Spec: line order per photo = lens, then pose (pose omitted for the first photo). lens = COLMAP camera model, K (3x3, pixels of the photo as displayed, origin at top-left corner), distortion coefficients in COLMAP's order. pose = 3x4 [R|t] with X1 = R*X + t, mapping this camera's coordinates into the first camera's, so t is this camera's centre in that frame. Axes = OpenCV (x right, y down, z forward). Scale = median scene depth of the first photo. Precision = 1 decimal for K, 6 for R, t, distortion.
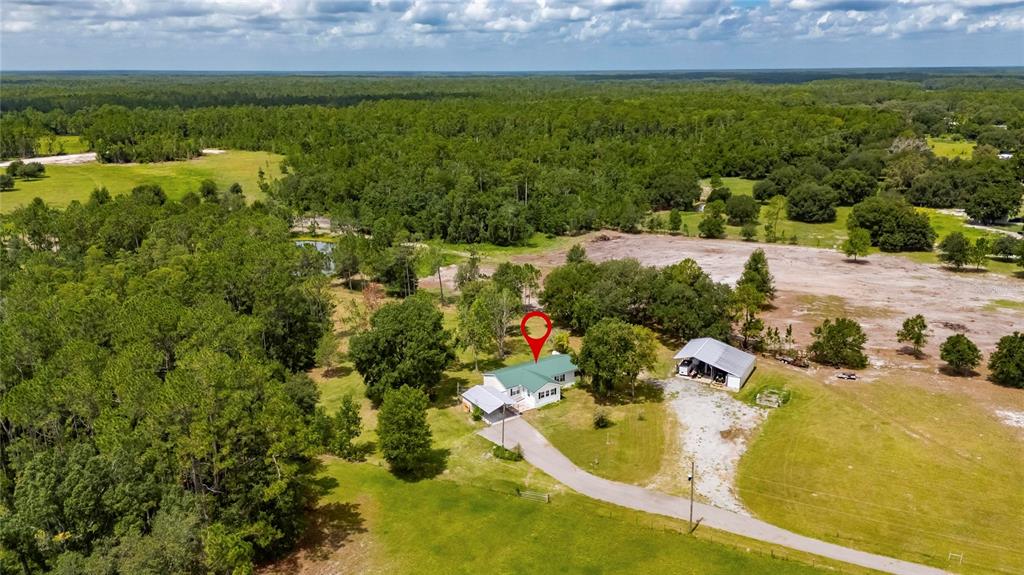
lens RADIAL K [[750.1, 0, 519.5], [0, 750.1, 285.7], [0, 0, 1]] dist [0.067139, -0.063407]
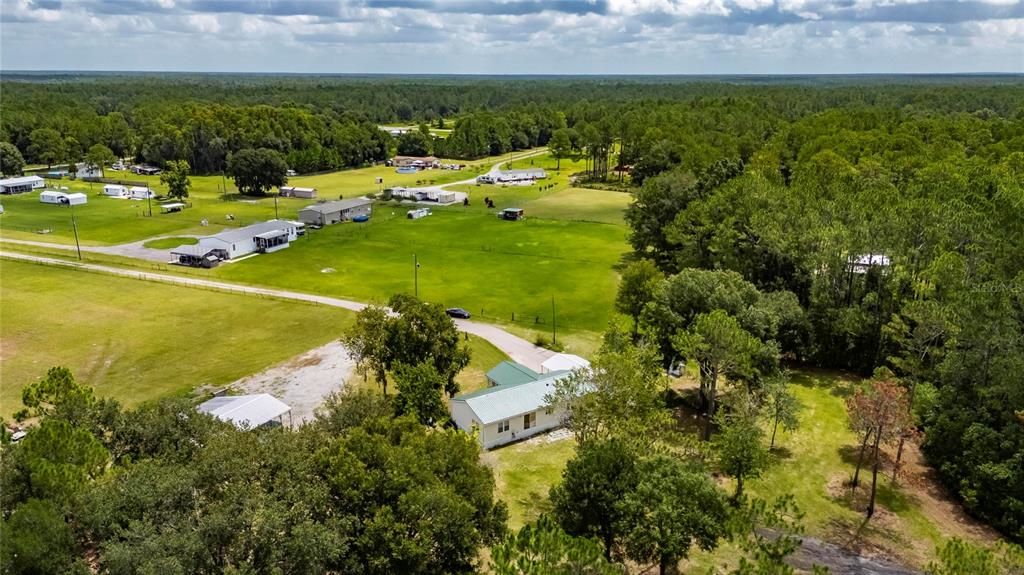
lens RADIAL K [[750.1, 0, 517.6], [0, 750.1, 292.8], [0, 0, 1]] dist [0.067139, -0.063407]
pose [[-0.999973, -0.000676, -0.007291, 0.027251], [-0.004469, 0.845055, 0.534661, -0.296428], [0.005800, 0.534679, -0.845035, 1.408674]]
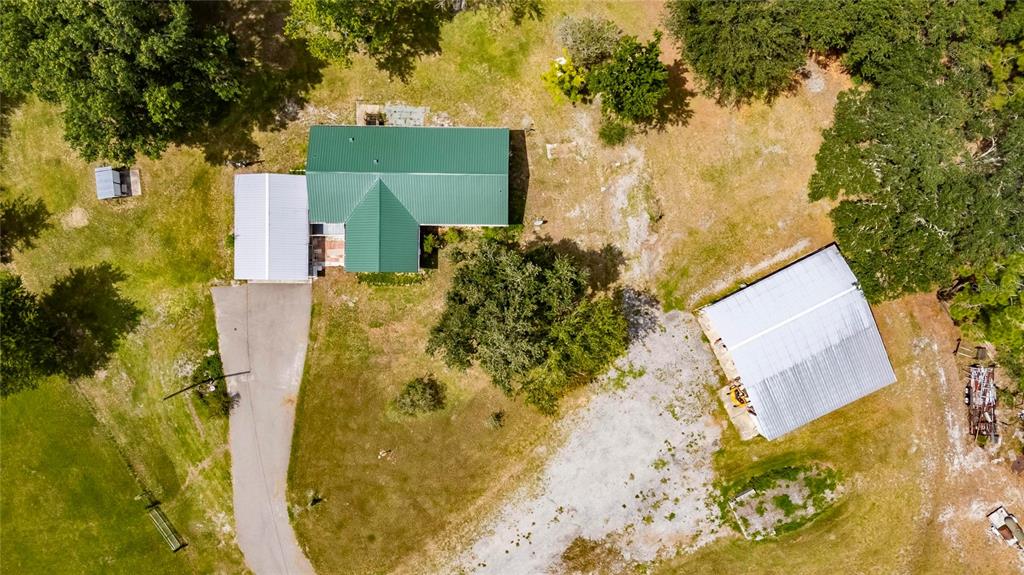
lens RADIAL K [[750.1, 0, 521.6], [0, 750.1, 290.1], [0, 0, 1]] dist [0.067139, -0.063407]
pose [[0.822368, 0.568799, -0.013357, 0.112711], [-0.137416, 0.221347, 0.965465, -0.304464], [0.552112, -0.792132, 0.260191, 0.802726]]
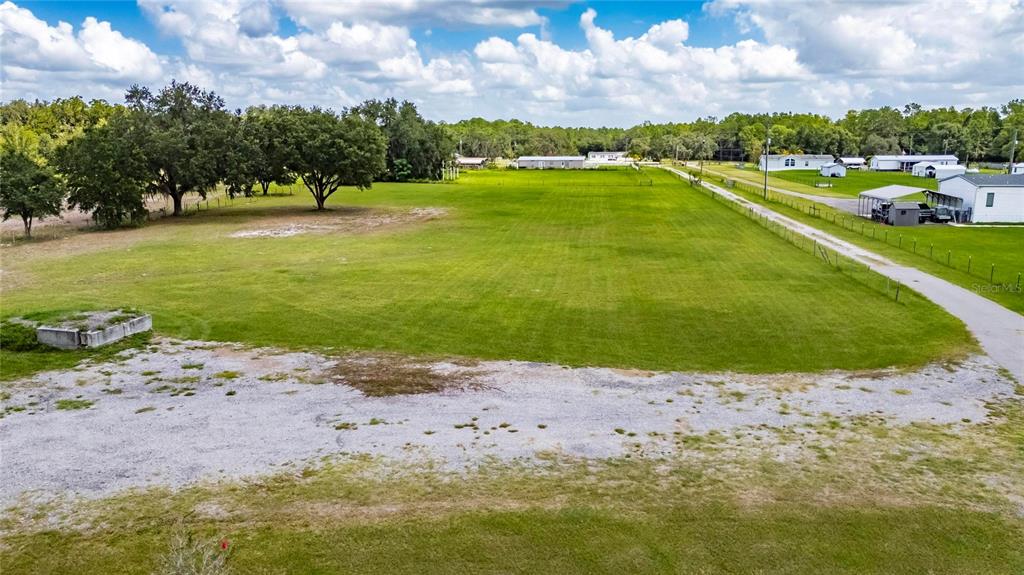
lens RADIAL K [[750.1, 0, 520.3], [0, 750.1, 289.4], [0, 0, 1]] dist [0.067139, -0.063407]
pose [[-0.292477, -0.181430, 0.938904, 0.049383], [0.265207, 0.927934, 0.261925, 0.099276], [-0.918761, 0.325611, -0.223282, 0.821066]]
